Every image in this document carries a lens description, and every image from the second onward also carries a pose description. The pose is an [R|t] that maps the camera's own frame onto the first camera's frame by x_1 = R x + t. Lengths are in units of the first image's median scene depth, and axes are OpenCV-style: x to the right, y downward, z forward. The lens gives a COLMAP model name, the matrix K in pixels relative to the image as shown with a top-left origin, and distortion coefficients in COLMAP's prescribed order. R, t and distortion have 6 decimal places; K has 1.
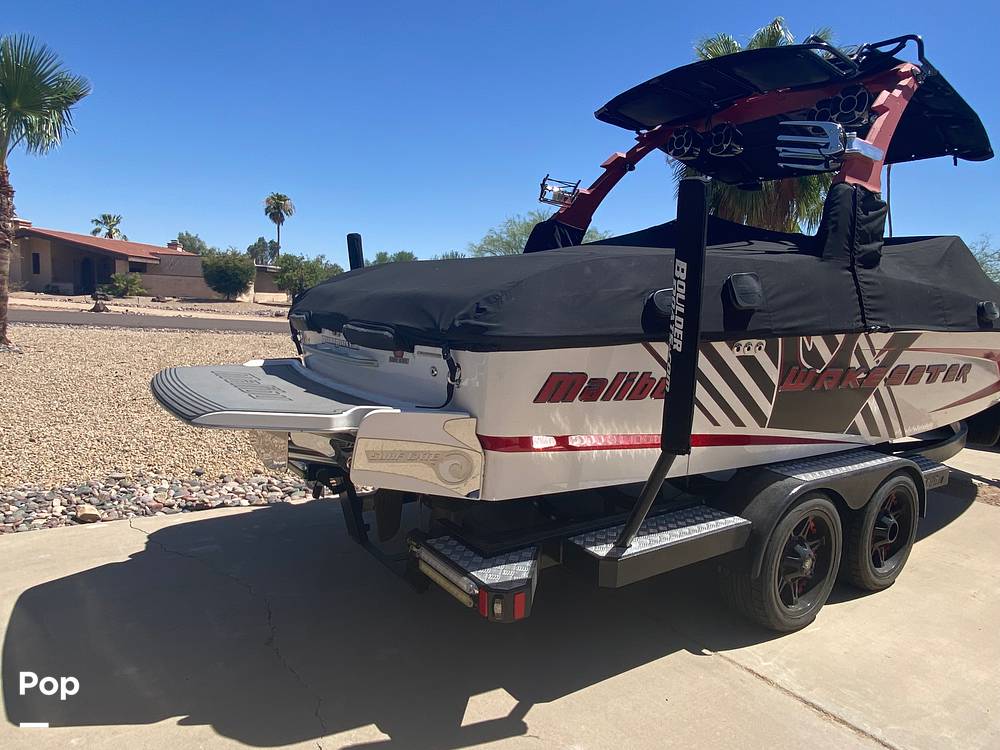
lens RADIAL K [[634.5, 0, 500.0], [0, 634.5, 375.0], [0, 0, 1]] dist [0.064642, -0.072944]
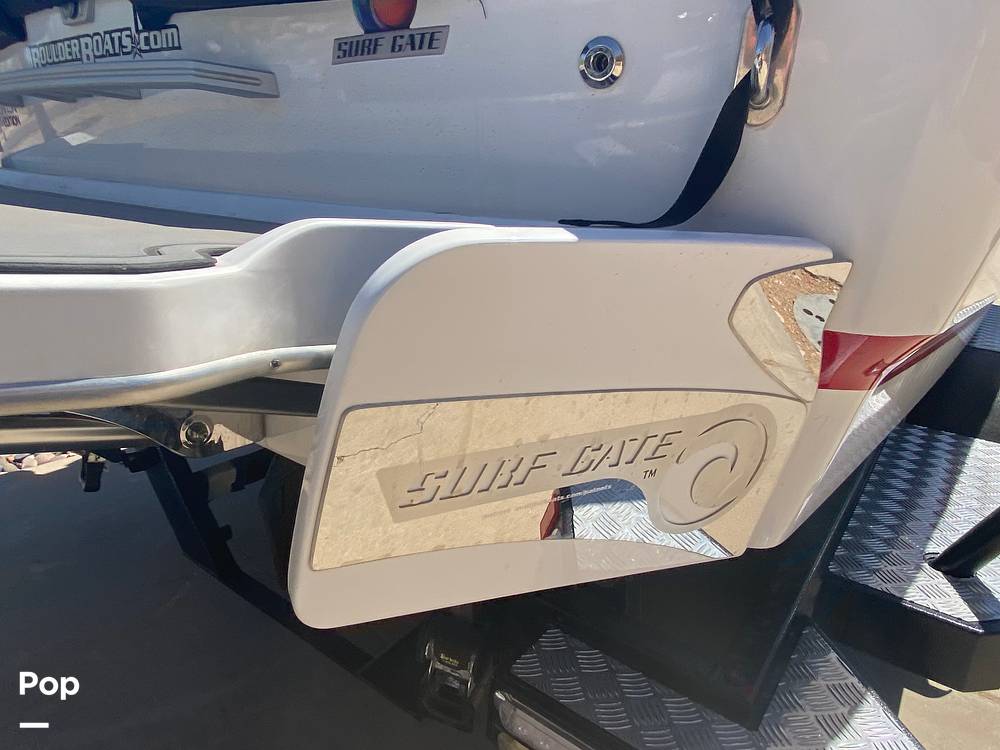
lens RADIAL K [[629.1, 0, 501.6], [0, 629.1, 380.0], [0, 0, 1]] dist [0.066123, -0.060469]
pose [[0.950182, -0.092101, 0.297777, -0.208885], [0.030003, 0.977937, 0.206733, 0.052720], [-0.310248, -0.187500, 0.931982, 0.750583]]
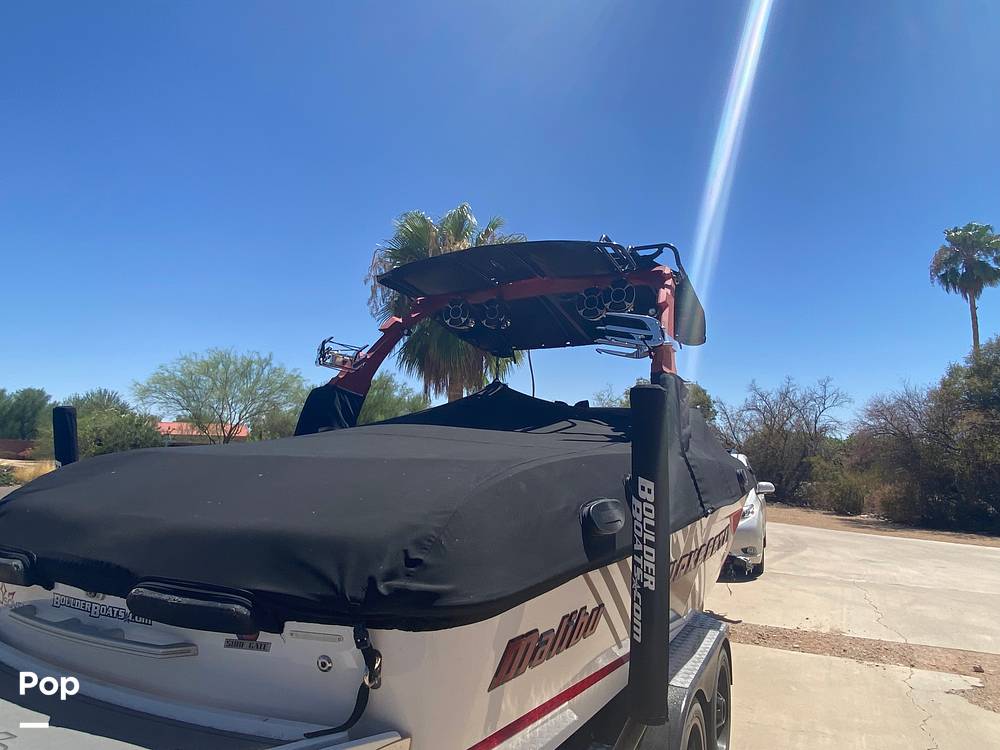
lens RADIAL K [[629.1, 0, 501.6], [0, 629.1, 380.0], [0, 0, 1]] dist [0.066123, -0.060469]
pose [[0.883823, 0.020986, 0.467350, -0.244202], [0.076843, 0.978912, -0.189278, -0.144008], [-0.461467, 0.203201, 0.863573, 0.299387]]
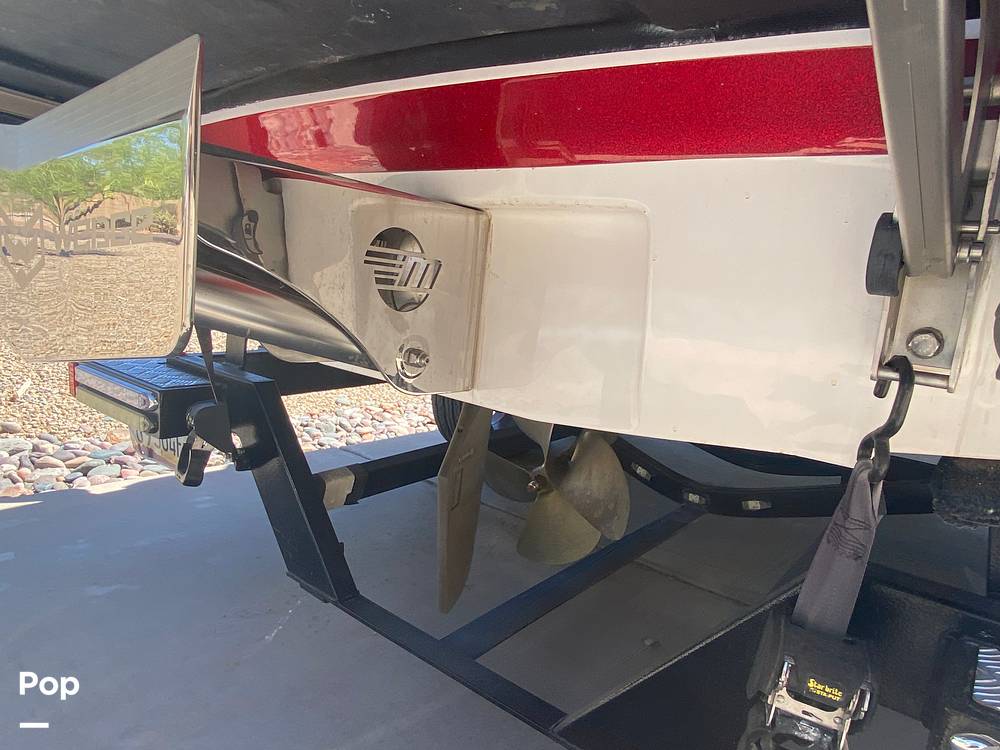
lens RADIAL K [[634.5, 0, 500.0], [0, 634.5, 375.0], [0, 0, 1]] dist [0.064642, -0.072944]
pose [[0.958711, 0.007824, 0.284274, -0.327171], [-0.023465, 0.998389, 0.051657, 0.158201], [-0.283412, -0.056194, 0.957350, 0.881628]]
